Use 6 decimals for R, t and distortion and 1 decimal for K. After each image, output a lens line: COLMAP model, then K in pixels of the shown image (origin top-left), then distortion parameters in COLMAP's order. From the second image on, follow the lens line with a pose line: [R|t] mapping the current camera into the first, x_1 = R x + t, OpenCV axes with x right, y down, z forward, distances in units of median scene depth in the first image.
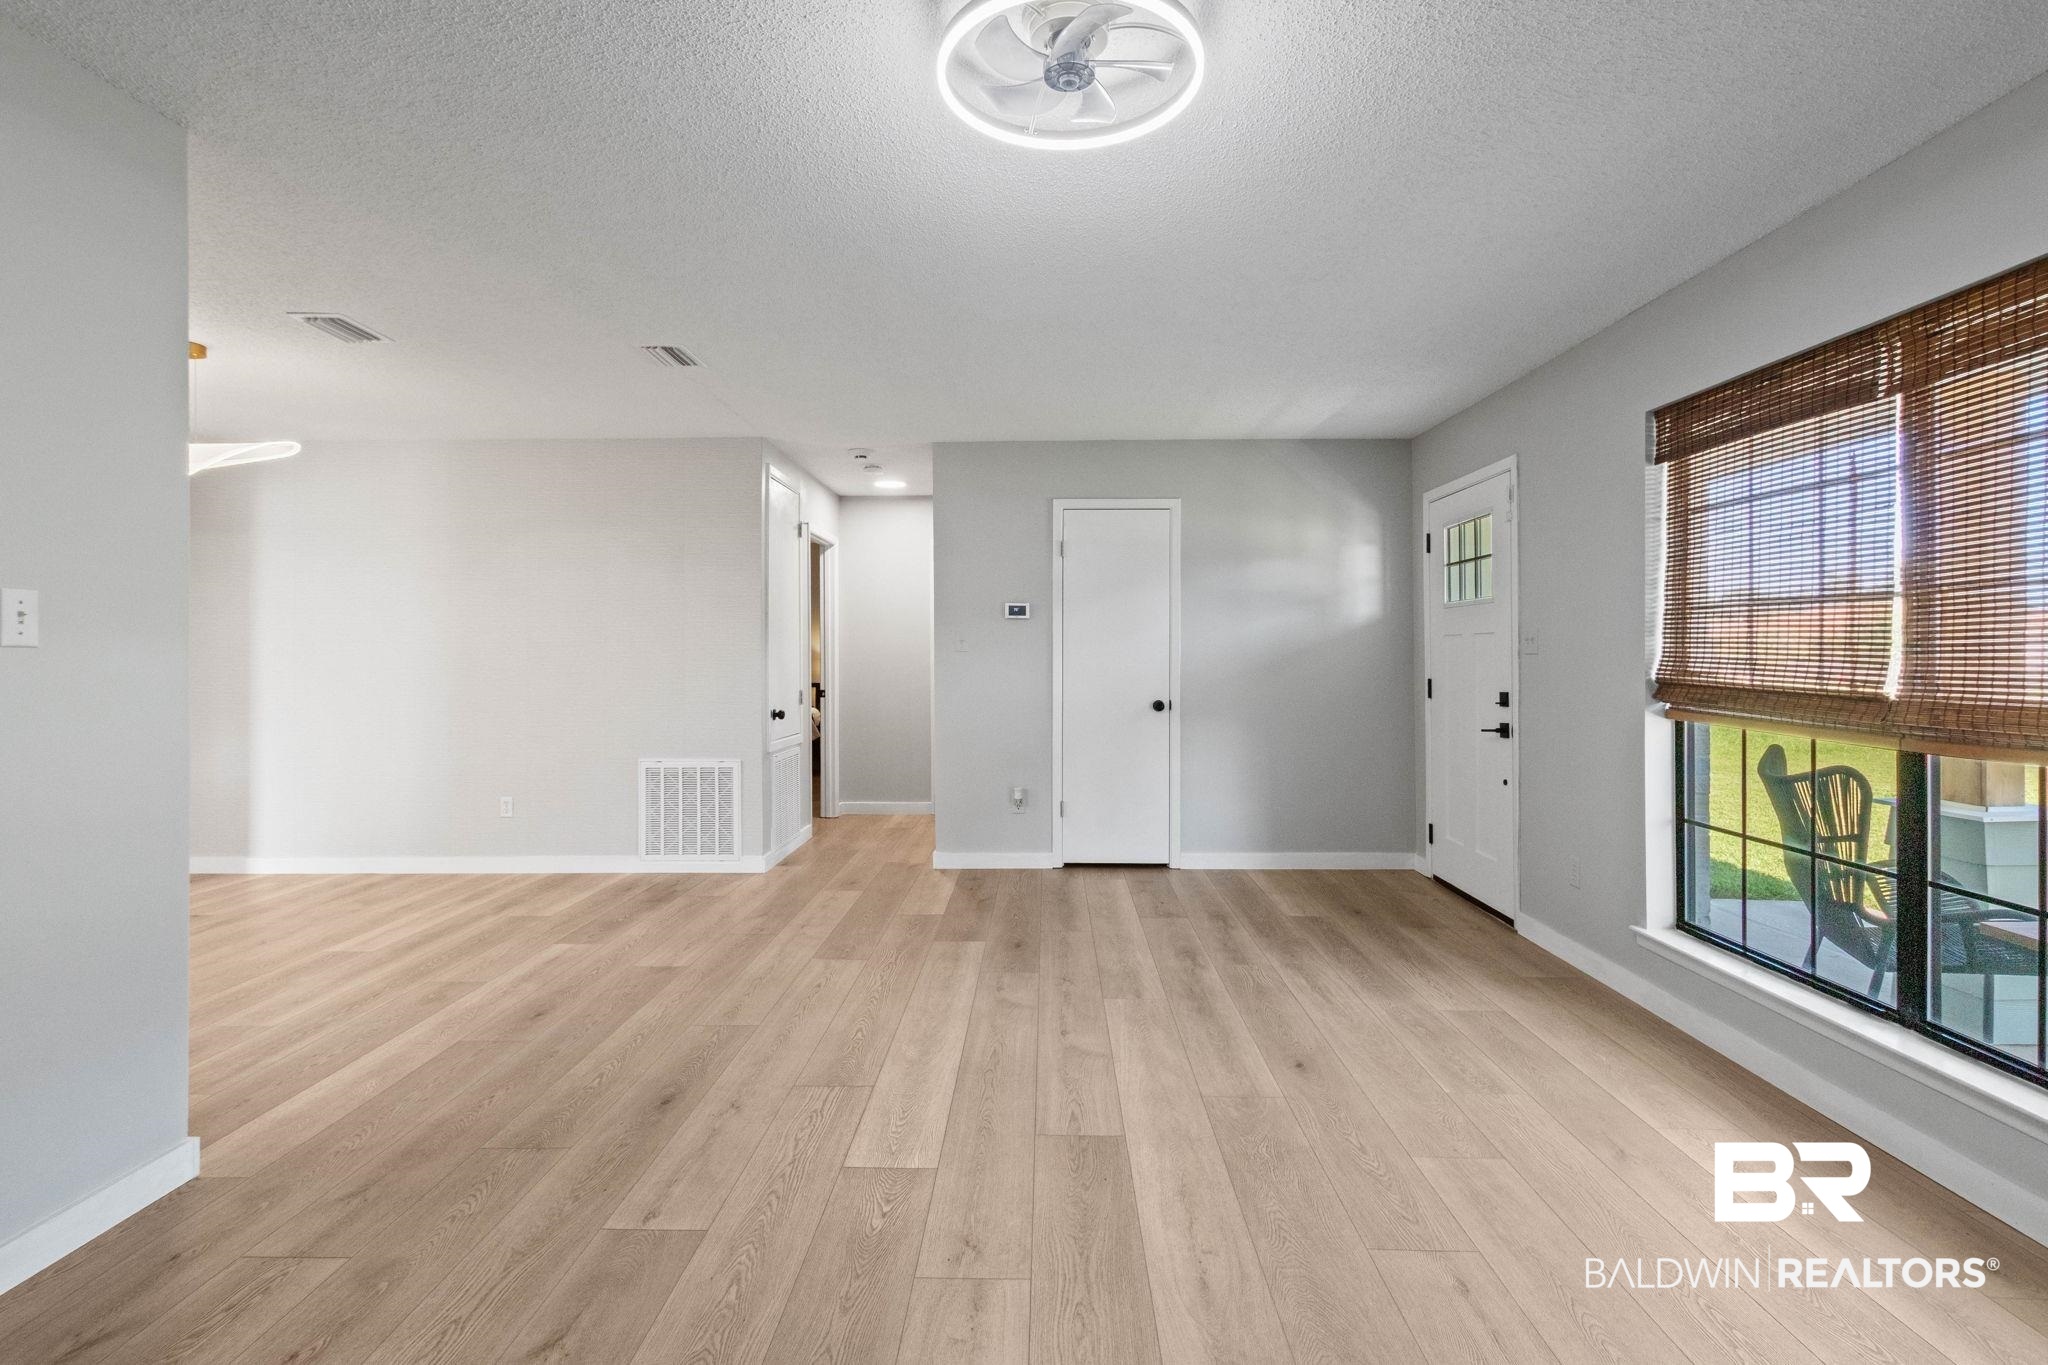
lens RADIAL K [[959.5, 0, 1028.6], [0, 959.5, 644.9], [0, 0, 1]] dist [0.009714, -0.000500]
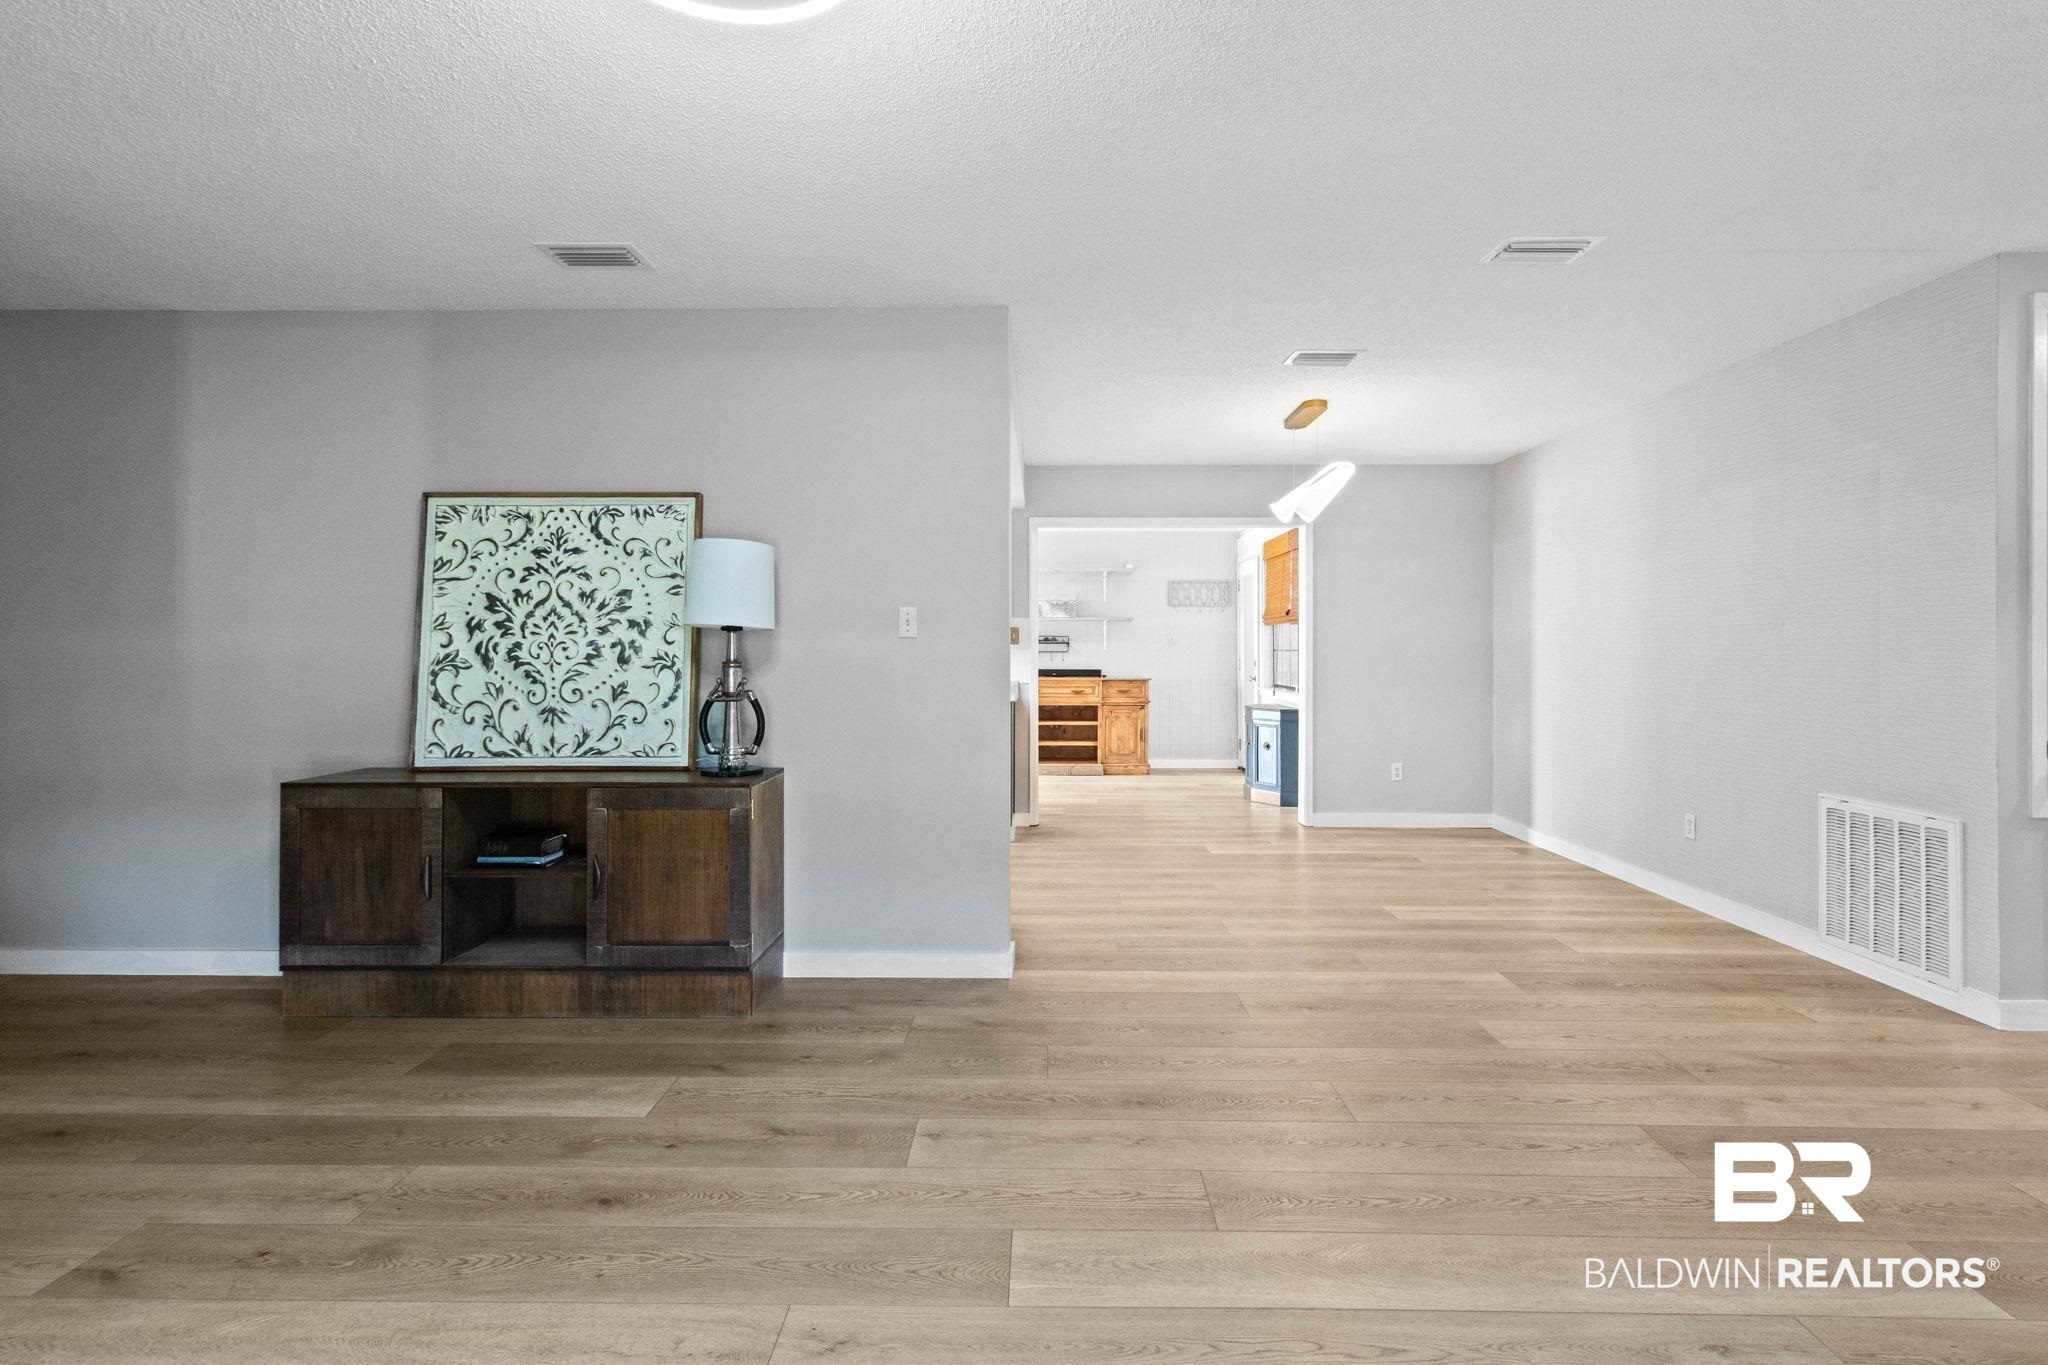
lens RADIAL K [[959.5, 0, 1028.6], [0, 959.5, 644.9], [0, 0, 1]] dist [0.009714, -0.000500]
pose [[0.004202, -0.001701, -0.999990, 0.557461], [0.010888, 0.999939, -0.001655, 0.014210], [0.999932, -0.010881, 0.004220, 0.839687]]
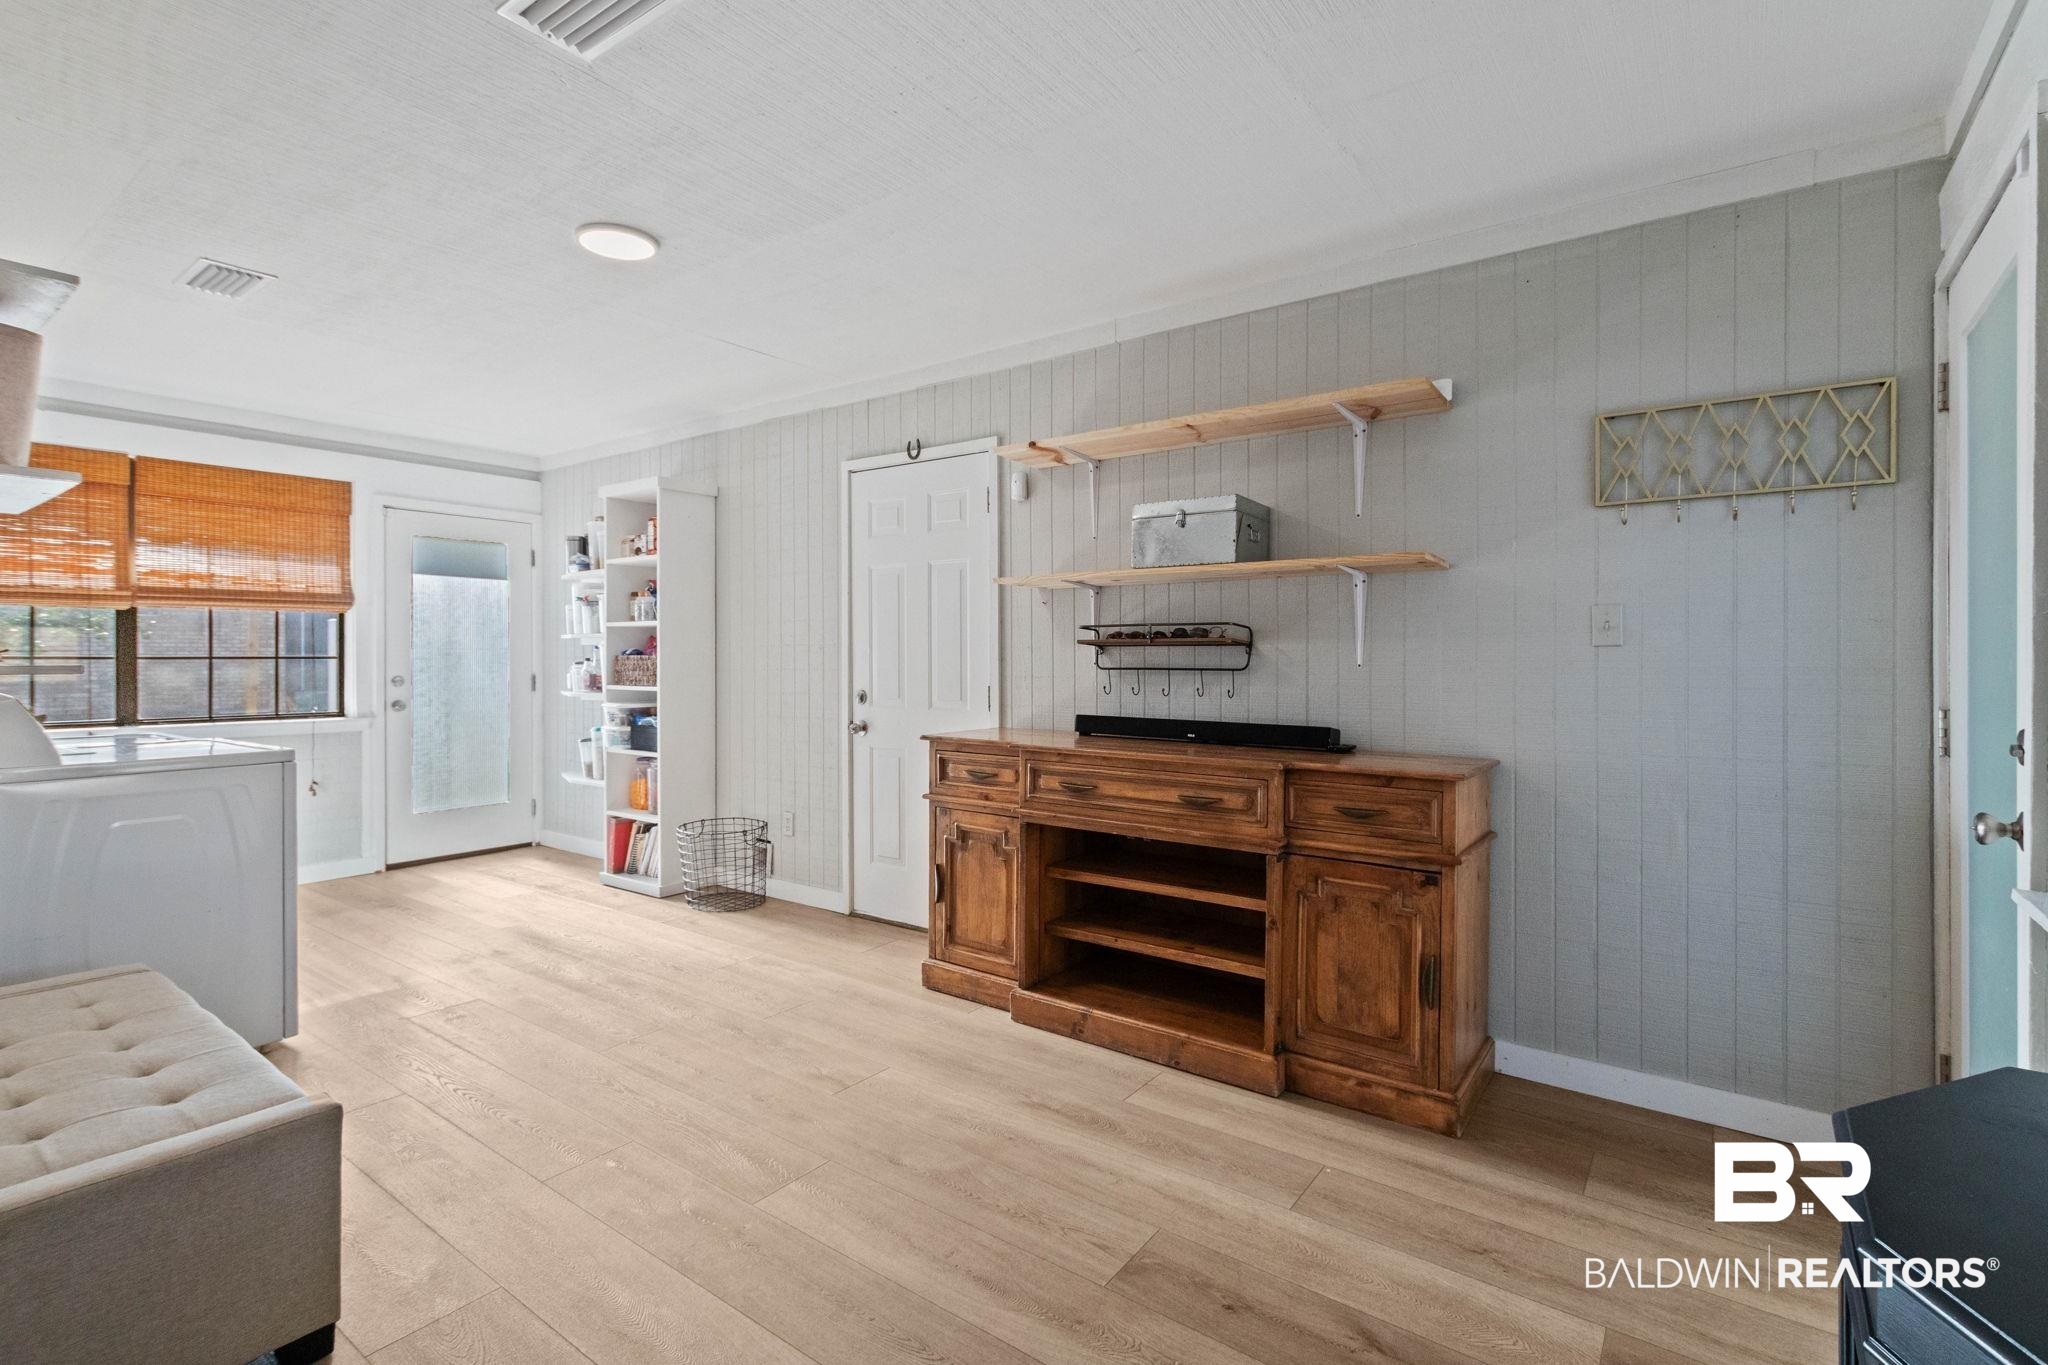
lens RADIAL K [[957.8, 0, 1015.1], [0, 957.8, 663.4], [0, 0, 1]] dist [-0.008655, -0.000421]
pose [[-0.580803, 0.008421, -0.814001, -1.816944], [0.009030, 0.999952, 0.003901, 0.021083], [0.813994, -0.005085, -0.580851, 1.447839]]
